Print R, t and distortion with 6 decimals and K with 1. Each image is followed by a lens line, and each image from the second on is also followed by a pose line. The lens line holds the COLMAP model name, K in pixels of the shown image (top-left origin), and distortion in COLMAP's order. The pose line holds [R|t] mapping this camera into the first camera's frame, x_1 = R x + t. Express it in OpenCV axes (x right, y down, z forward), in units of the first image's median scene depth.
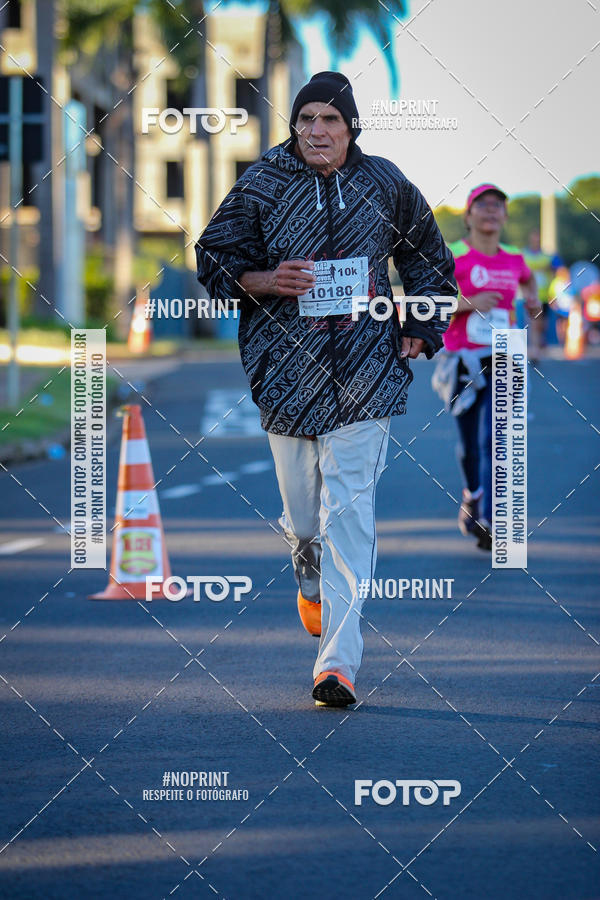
lens RADIAL K [[6303.9, 0, 300.0], [0, 6303.9, 450.0], [0, 0, 1]] dist [0.158231, 21.803897]
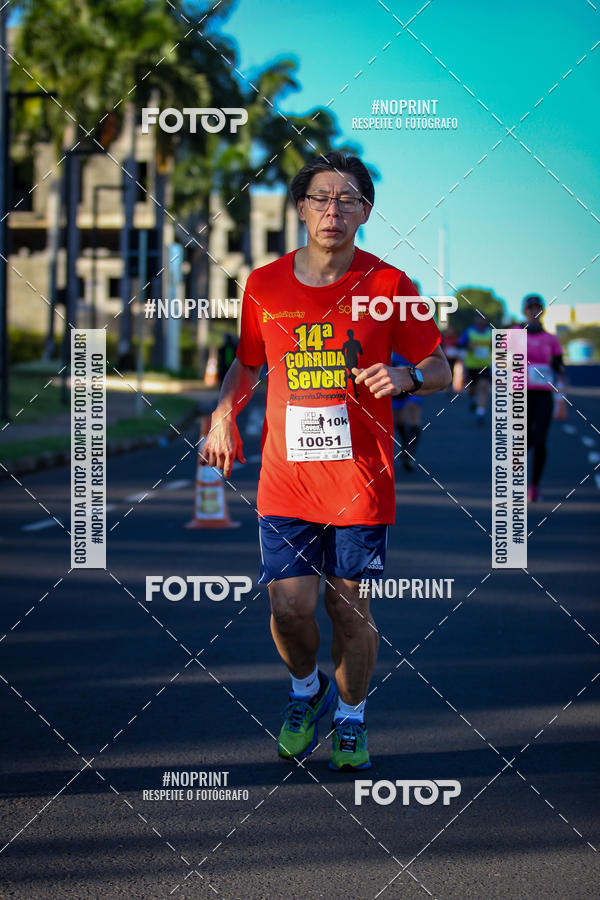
lens RADIAL K [[3967.9, 0, 300.0], [0, 3967.9, 450.0], [0, 0, 1]] dist [-0.626775, -3.012917]
pose [[0.999939, 0.009850, -0.004913, 0.004925], [-0.009869, 0.999943, -0.003972, 0.006551], [0.004874, 0.004021, 0.999980, -0.105218]]
